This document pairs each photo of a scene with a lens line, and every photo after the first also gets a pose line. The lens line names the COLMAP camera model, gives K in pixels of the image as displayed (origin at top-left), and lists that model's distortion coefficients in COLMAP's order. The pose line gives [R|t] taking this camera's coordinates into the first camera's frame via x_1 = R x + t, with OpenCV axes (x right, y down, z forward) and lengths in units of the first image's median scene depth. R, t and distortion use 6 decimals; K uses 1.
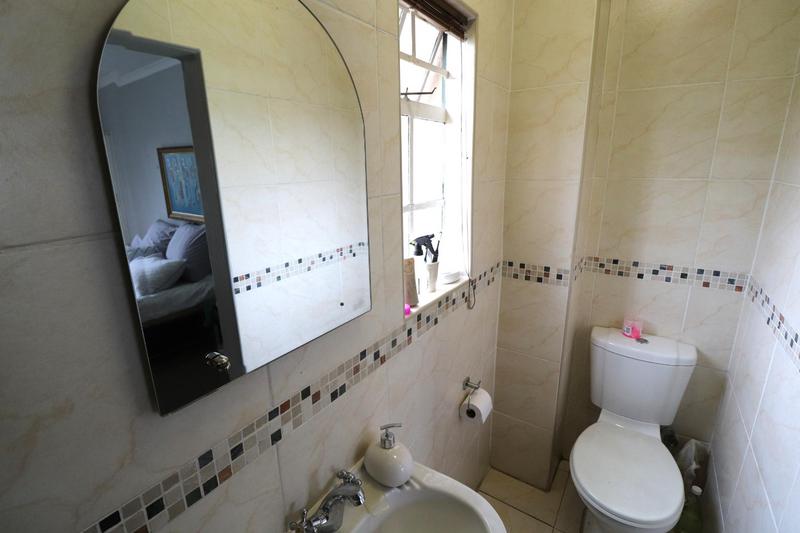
lens RADIAL K [[380.0, 0, 399.0], [0, 380.0, 262.1], [0, 0, 1]] dist [-0.002877, -0.000541]
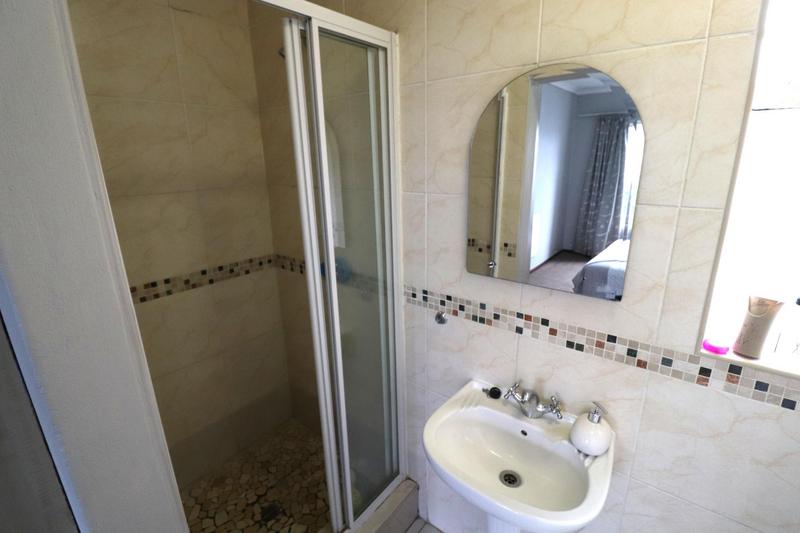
lens RADIAL K [[380.0, 0, 400.3], [0, 380.0, 265.3], [0, 0, 1]] dist [-0.002877, -0.000541]
pose [[-0.083907, 0.294557, -0.951943, 1.078189], [-0.242067, 0.920671, 0.306217, -0.172509], [0.966625, 0.256128, -0.005948, 0.358716]]
